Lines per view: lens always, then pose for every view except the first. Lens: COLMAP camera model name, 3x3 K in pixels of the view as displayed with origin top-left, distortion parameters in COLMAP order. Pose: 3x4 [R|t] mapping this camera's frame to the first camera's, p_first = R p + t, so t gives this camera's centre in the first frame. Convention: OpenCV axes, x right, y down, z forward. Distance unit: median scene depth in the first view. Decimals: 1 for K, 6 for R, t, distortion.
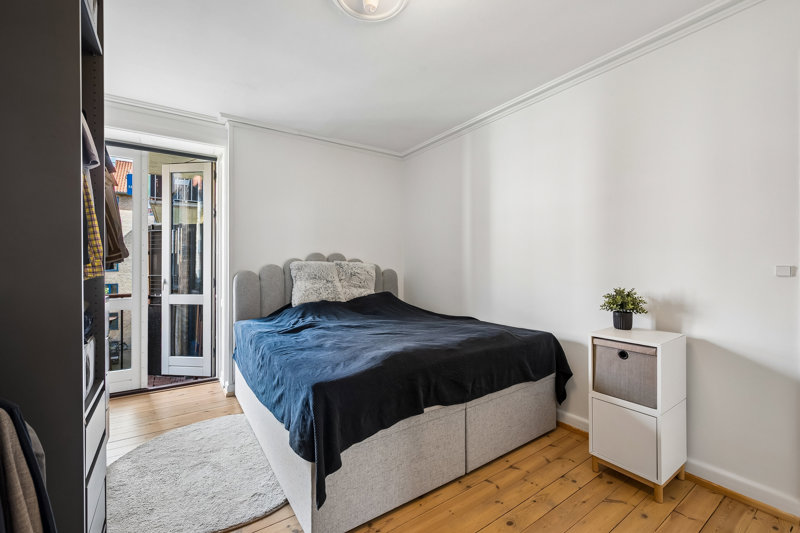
lens RADIAL K [[338.3, 0, 399.6], [0, 338.3, 263.4], [0, 0, 1]] dist [-0.000919, -0.000040]
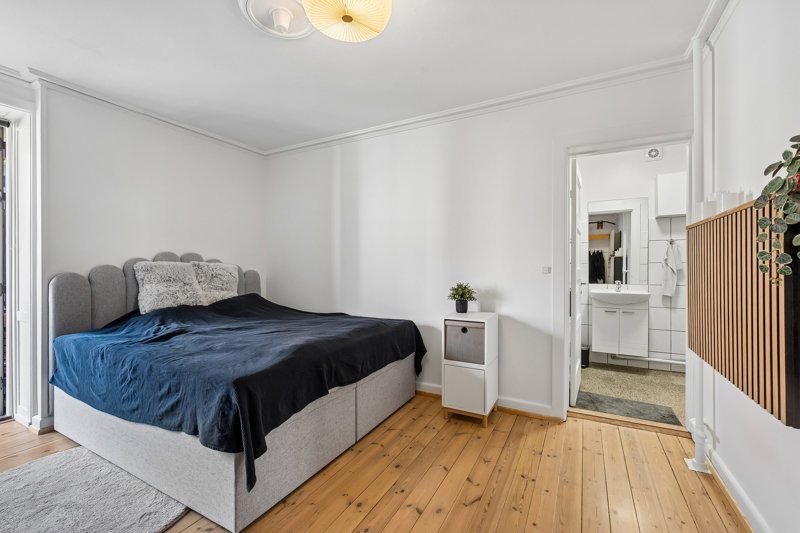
lens RADIAL K [[342.8, 0, 400.0], [0, 342.8, 266.5], [0, 0, 1]] dist [0.000589, 0.000234]
pose [[0.888361, 0.000797, 0.459145, -0.213985], [-0.003589, 0.999980, 0.005207, -0.000126], [-0.459132, -0.006273, 0.888346, -0.130190]]
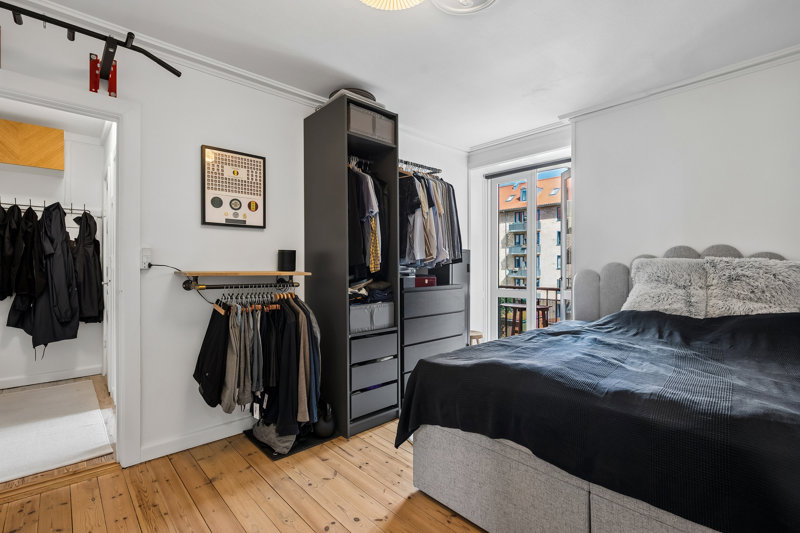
lens RADIAL K [[367.5, 0, 400.0], [0, 367.5, 266.5], [0, 0, 1]] dist [0.000149, 0.000004]
pose [[0.145468, 0.003797, -0.989356, 0.797553], [0.006657, 0.999966, 0.004817, 0.007858], [0.989341, -0.007287, 0.145438, 0.546501]]
